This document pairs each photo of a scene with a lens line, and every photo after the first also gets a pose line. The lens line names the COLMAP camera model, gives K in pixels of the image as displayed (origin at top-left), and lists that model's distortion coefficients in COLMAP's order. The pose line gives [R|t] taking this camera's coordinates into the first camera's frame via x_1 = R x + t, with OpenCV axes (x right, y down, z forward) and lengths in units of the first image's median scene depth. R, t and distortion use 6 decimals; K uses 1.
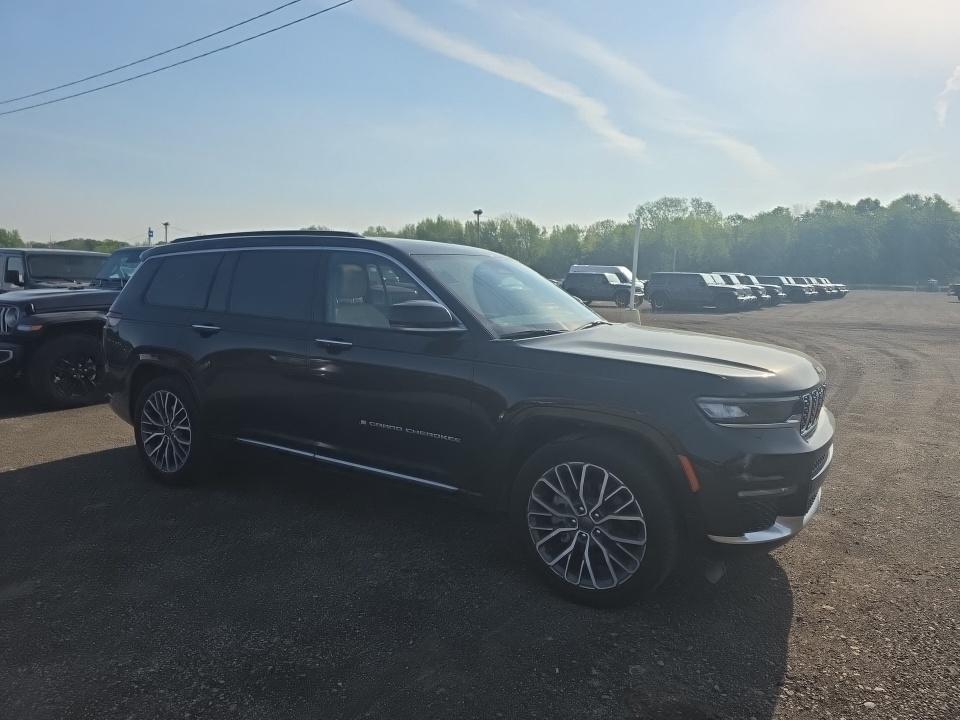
lens RADIAL K [[638.6, 0, 477.6], [0, 638.6, 365.4], [0, 0, 1]] dist [0.020081, -0.002815]
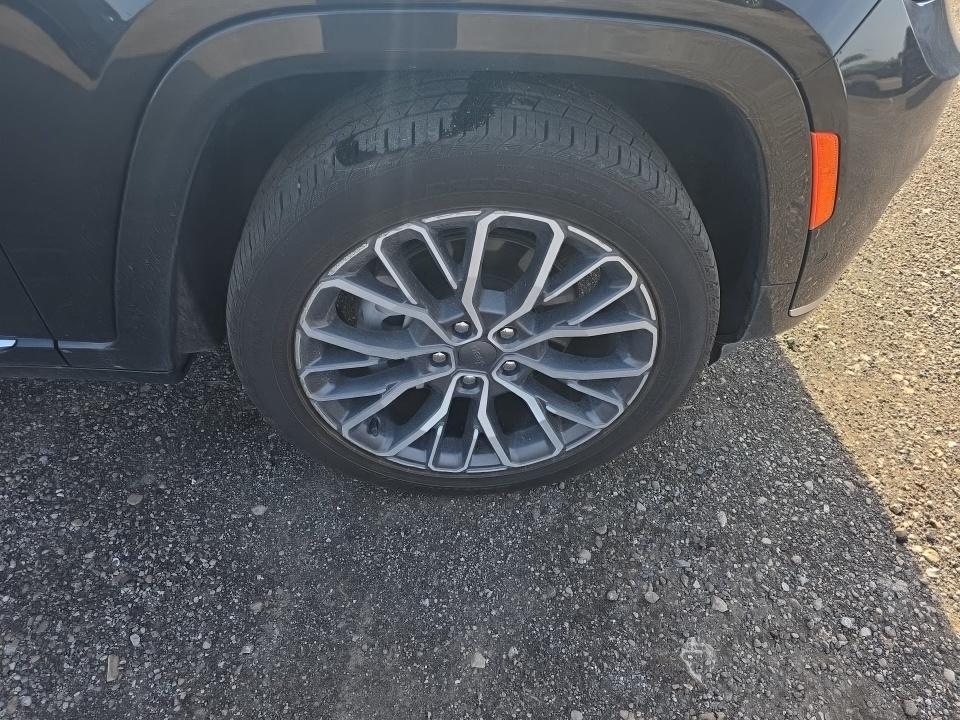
lens RADIAL K [[638.6, 0, 477.6], [0, 638.6, 365.4], [0, 0, 1]] dist [0.020081, -0.002815]
pose [[0.812455, -0.405464, 0.418946, 0.015531], [0.052910, 0.766885, 0.639600, 0.020608], [-0.580618, -0.497479, 0.644513, 0.770568]]
